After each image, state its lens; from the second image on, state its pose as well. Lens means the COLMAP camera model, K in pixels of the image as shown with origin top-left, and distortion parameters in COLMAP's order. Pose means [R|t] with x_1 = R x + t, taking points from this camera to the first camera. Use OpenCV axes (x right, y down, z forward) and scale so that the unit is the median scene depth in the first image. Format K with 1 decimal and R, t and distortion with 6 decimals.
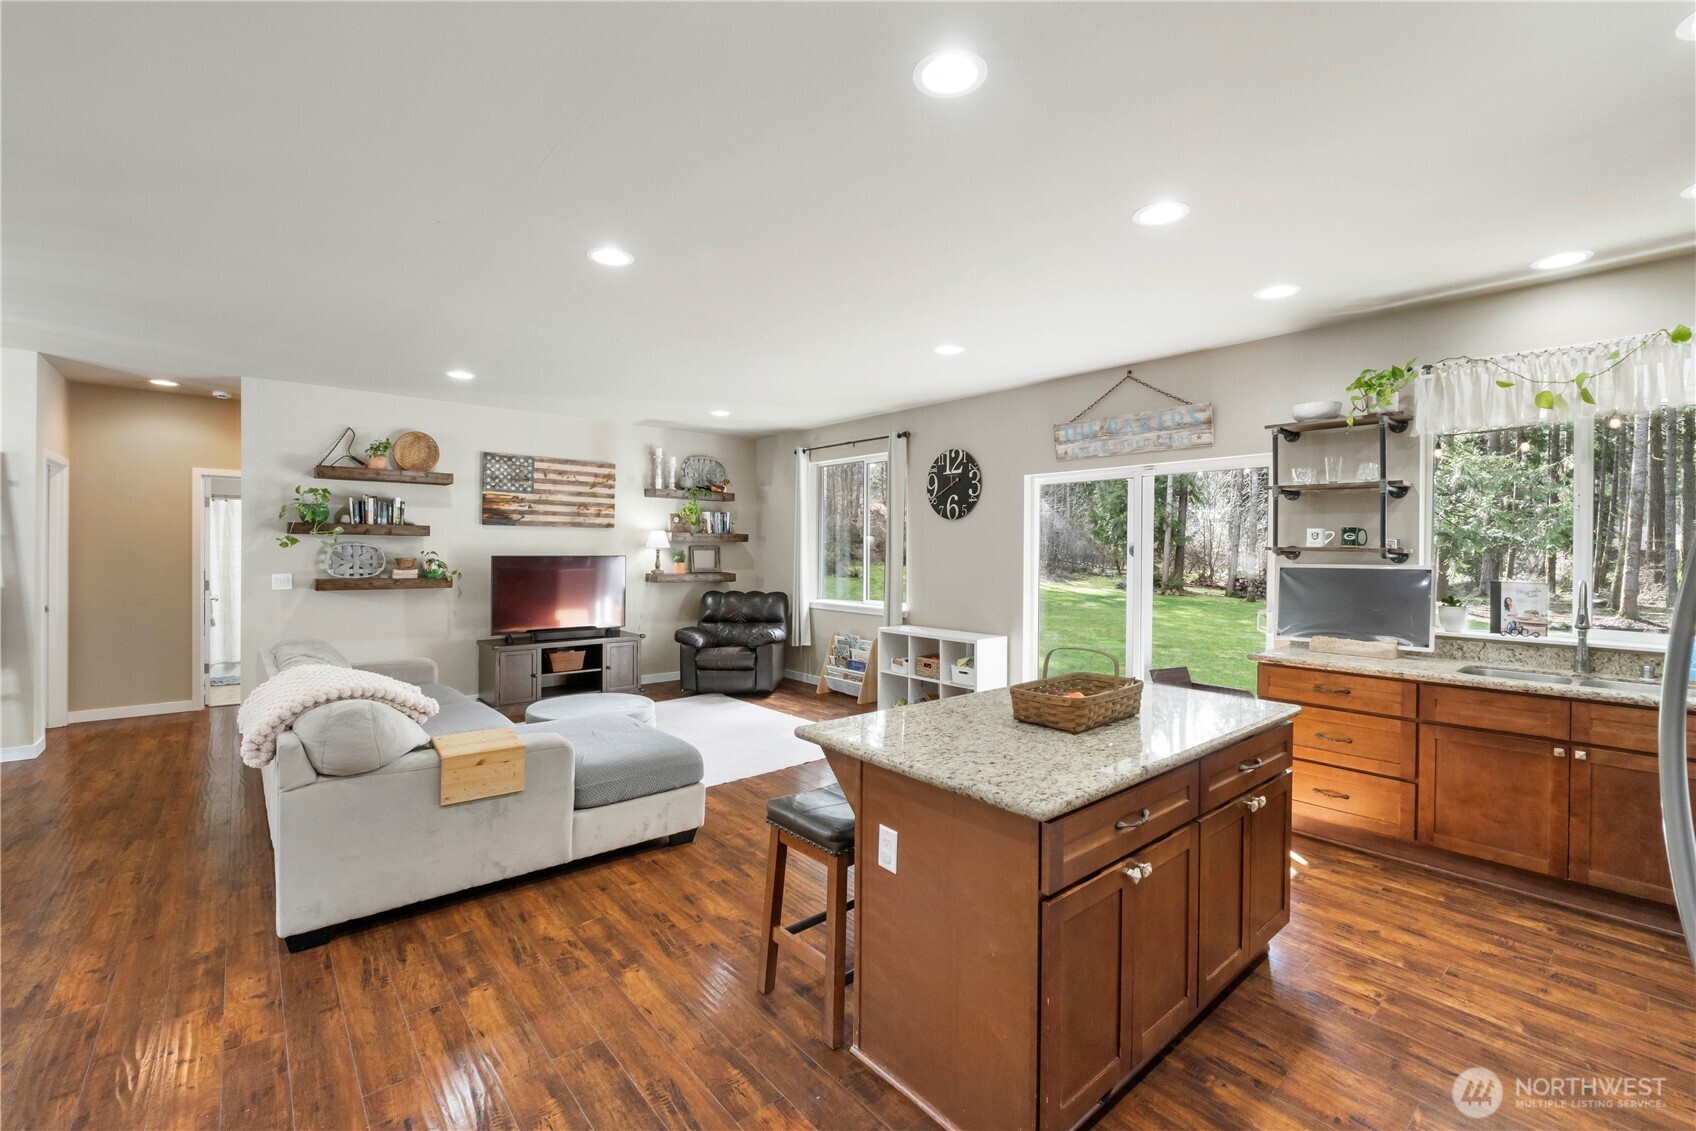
lens RADIAL K [[715.2, 0, 851.5], [0, 715.2, 553.5], [0, 0, 1]] dist [-0.009319, 0.000050]
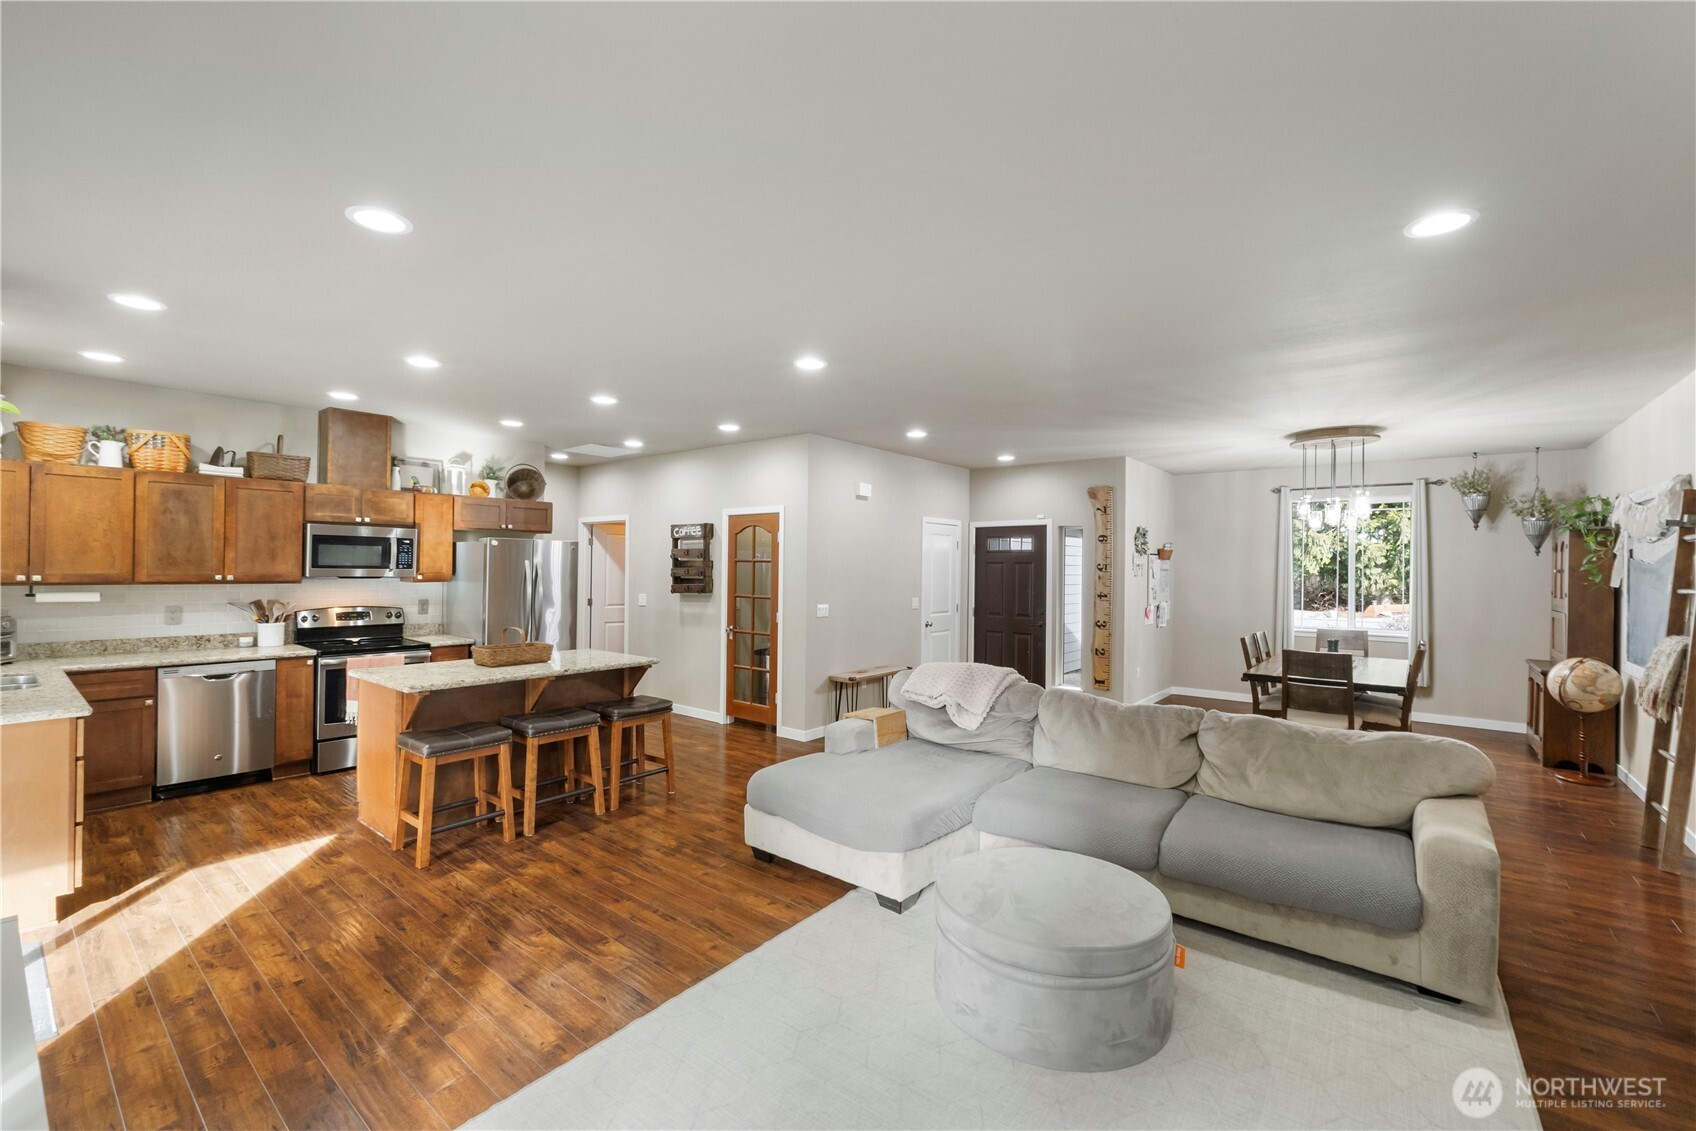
lens RADIAL K [[715.2, 0, 849.7], [0, 715.2, 561.7], [0, 0, 1]] dist [-0.009319, 0.000050]
pose [[-0.983142, -0.019394, -0.181811, -0.092361], [-0.019351, 0.999811, -0.002011, -0.025606], [0.181815, 0.001541, -0.983332, 1.206163]]
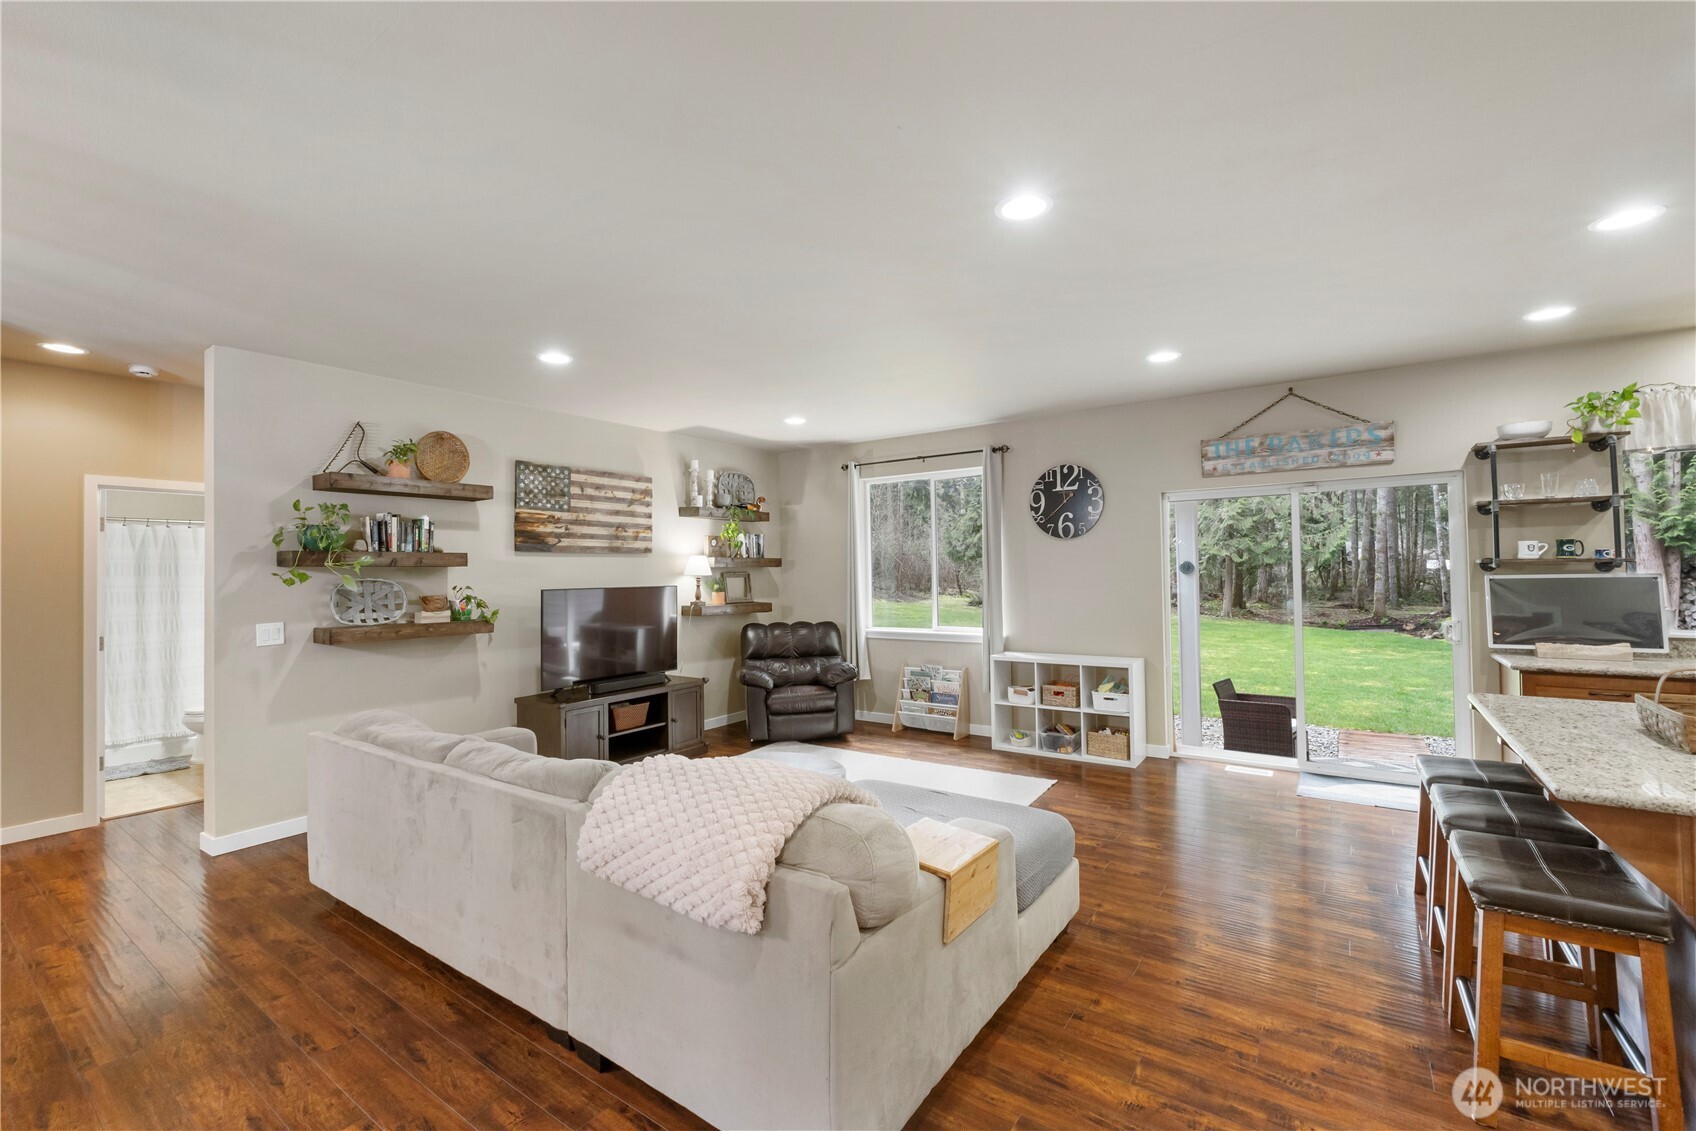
lens RADIAL K [[715.2, 0, 846.7], [0, 715.2, 558.7], [0, 0, 1]] dist [-0.009319, 0.000050]
pose [[0.969026, -0.017352, 0.246348, -0.381583], [0.023656, 0.999463, -0.022653, -0.005777], [-0.245822, 0.027779, 0.968917, 0.150860]]
